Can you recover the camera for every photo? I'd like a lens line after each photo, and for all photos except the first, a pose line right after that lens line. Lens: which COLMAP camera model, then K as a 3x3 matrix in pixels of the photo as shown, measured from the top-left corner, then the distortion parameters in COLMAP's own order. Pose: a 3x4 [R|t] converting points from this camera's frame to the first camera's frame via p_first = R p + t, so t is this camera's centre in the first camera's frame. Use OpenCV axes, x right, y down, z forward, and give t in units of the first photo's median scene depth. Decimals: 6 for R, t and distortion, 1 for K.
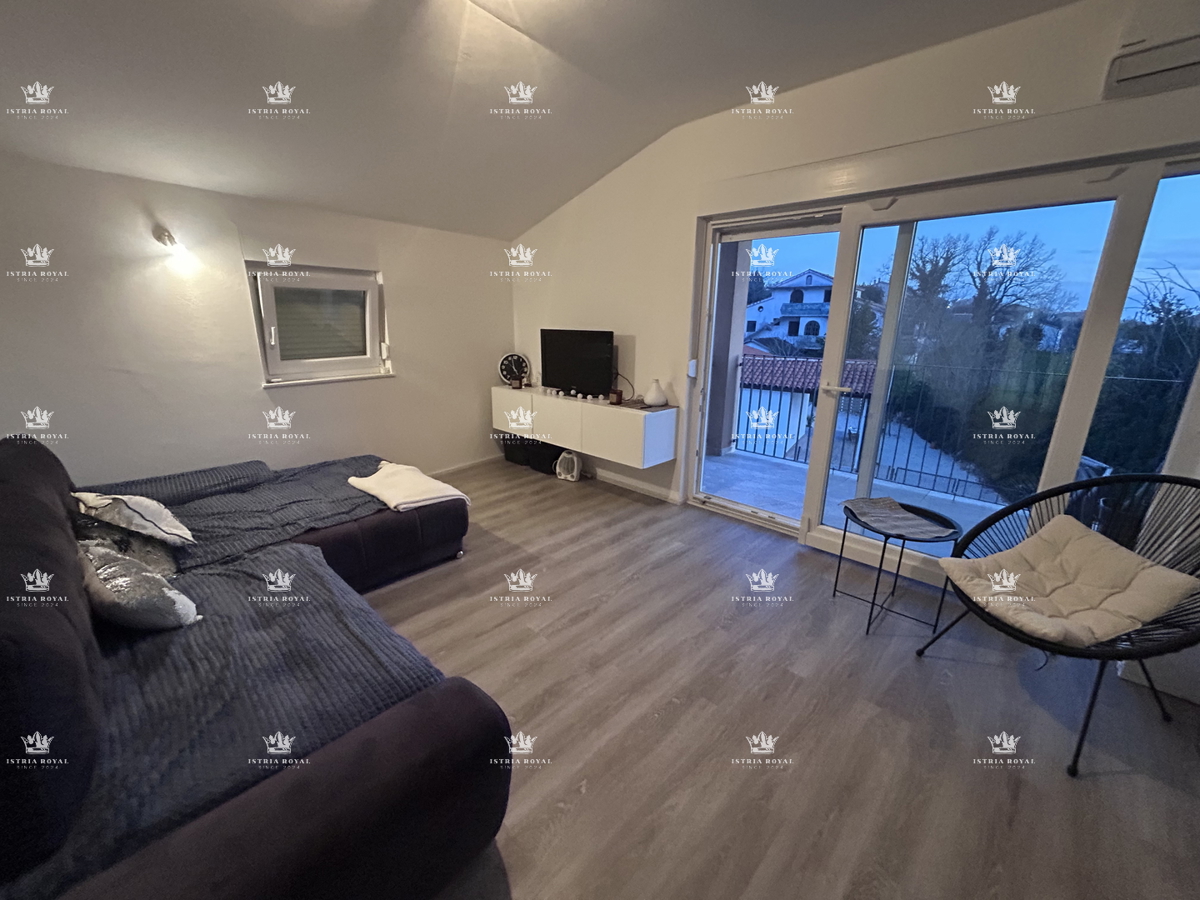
lens RADIAL K [[484.9, 0, 597.9], [0, 484.9, 450.5], [0, 0, 1]] dist [-0.001465, 0.000921]
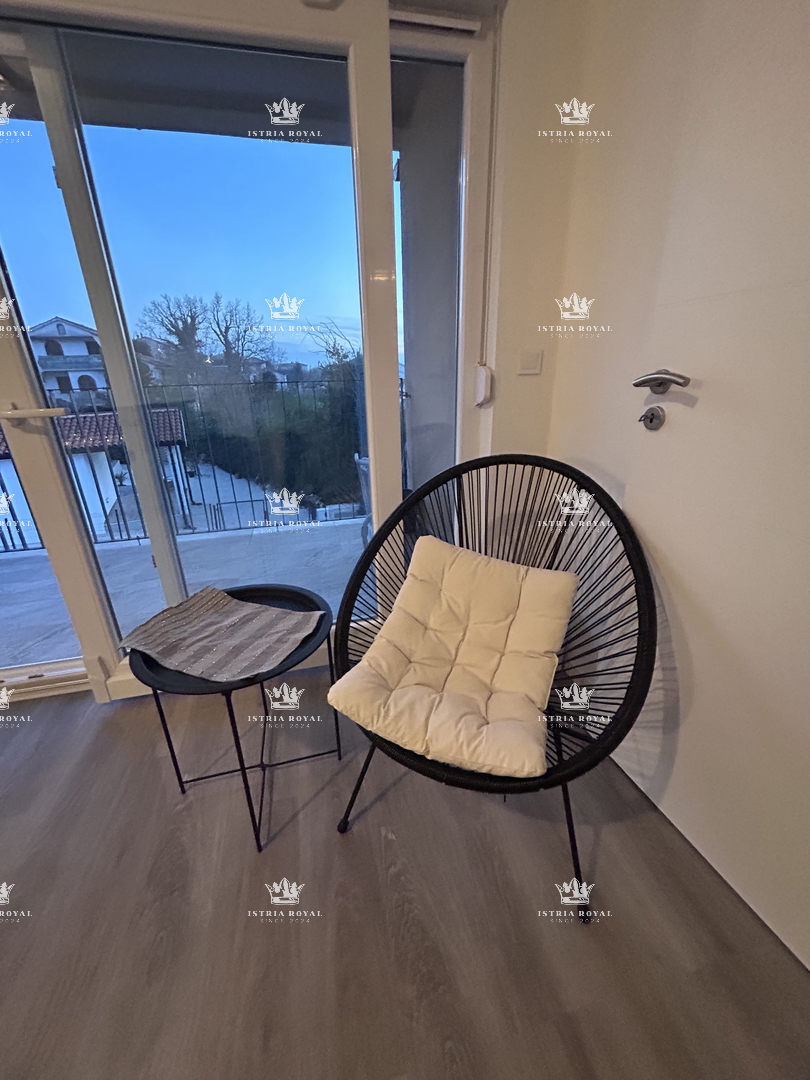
lens RADIAL K [[436.4, 0, 405.9], [0, 436.4, 535.8], [0, 0, 1]] dist [-0.001465, 0.000921]
pose [[0.536658, -0.327483, 0.777659, 0.279837], [0.256247, 0.941341, 0.219577, -0.011015], [-0.803950, 0.081435, 0.589094, 0.407898]]
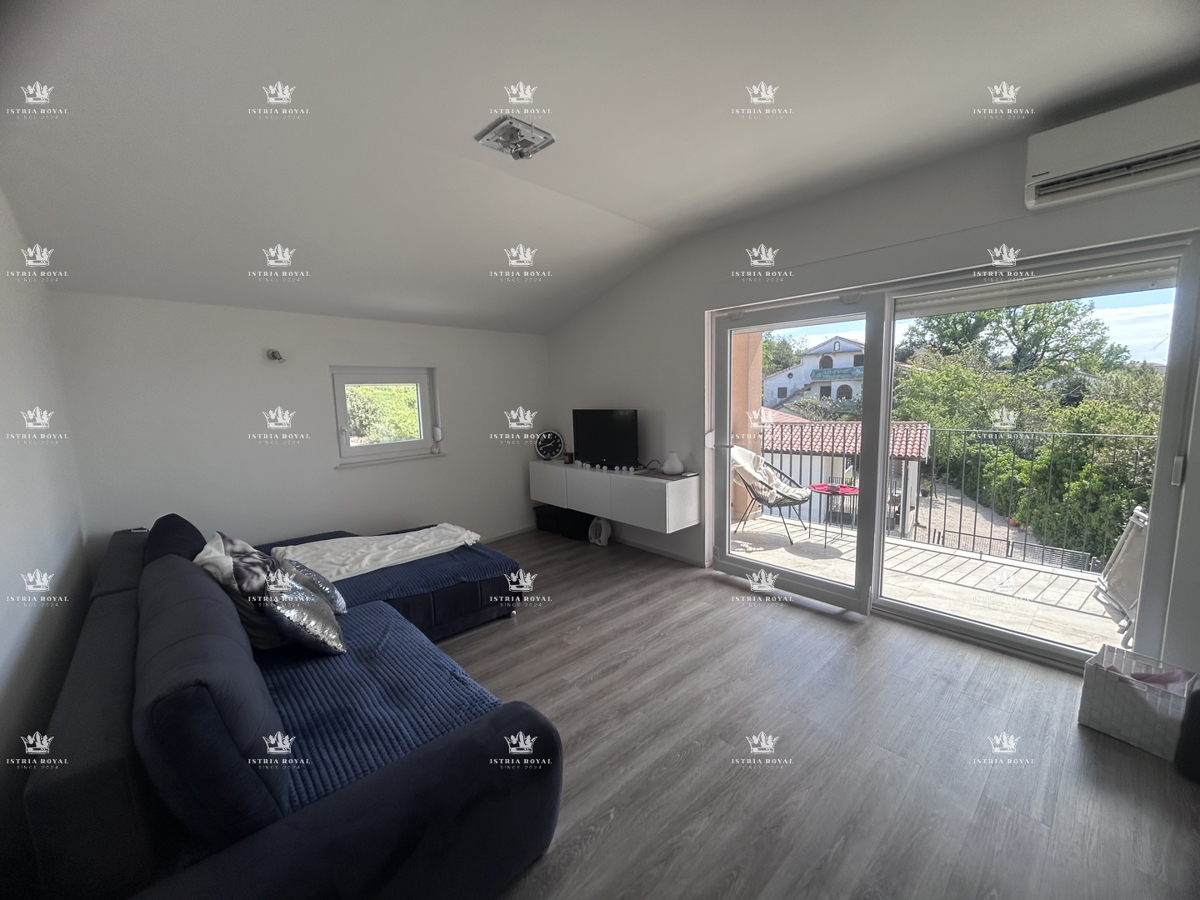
lens RADIAL K [[484.9, 0, 598.0], [0, 484.9, 450.0], [0, 0, 1]] dist [-0.001465, 0.000921]
pose [[0.996992, -0.031351, -0.070880, 0.025404], [0.020835, 0.989283, -0.144517, 0.009687], [0.074651, 0.142605, 0.986960, -0.136144]]
